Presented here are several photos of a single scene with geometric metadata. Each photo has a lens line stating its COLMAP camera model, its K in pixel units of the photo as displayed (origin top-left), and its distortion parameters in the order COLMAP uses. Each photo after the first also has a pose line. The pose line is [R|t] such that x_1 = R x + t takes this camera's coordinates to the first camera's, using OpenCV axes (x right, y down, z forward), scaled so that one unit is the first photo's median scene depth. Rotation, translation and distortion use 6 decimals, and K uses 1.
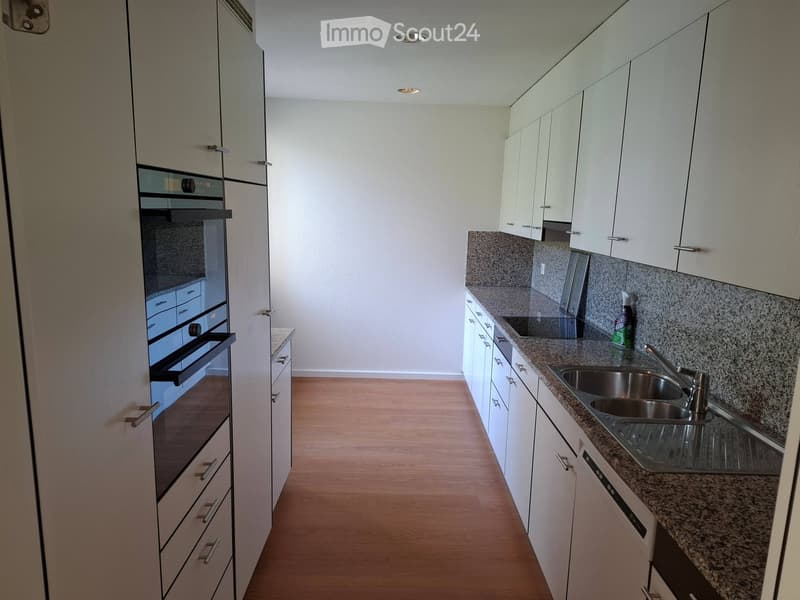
lens RADIAL K [[550.8, 0, 397.4], [0, 550.8, 305.0], [0, 0, 1]] dist [0.038946, -0.001729]
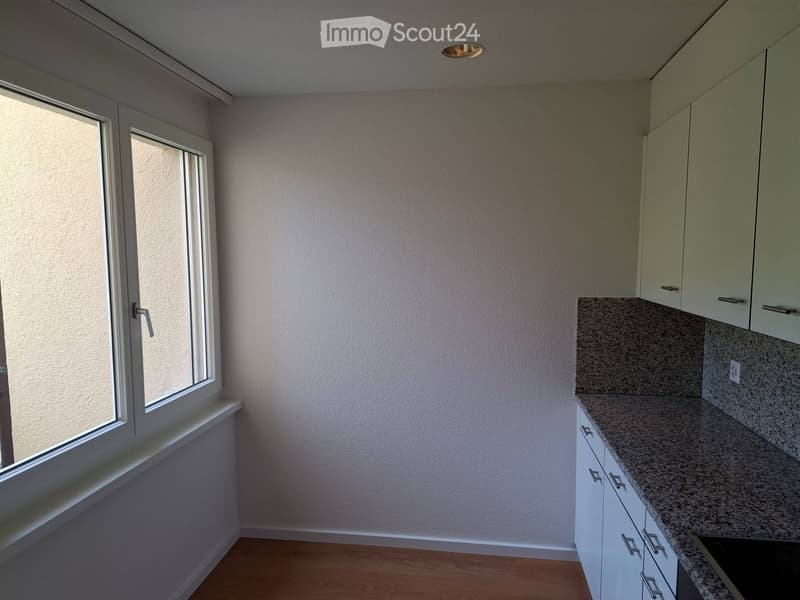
lens RADIAL K [[550.8, 0, 397.4], [0, 550.8, 305.0], [0, 0, 1]] dist [0.038946, -0.001729]
pose [[0.986942, -0.013983, -0.160469, 0.035523], [0.000672, 0.996574, -0.082704, -0.079115], [0.161075, 0.081516, 0.983570, 0.407484]]
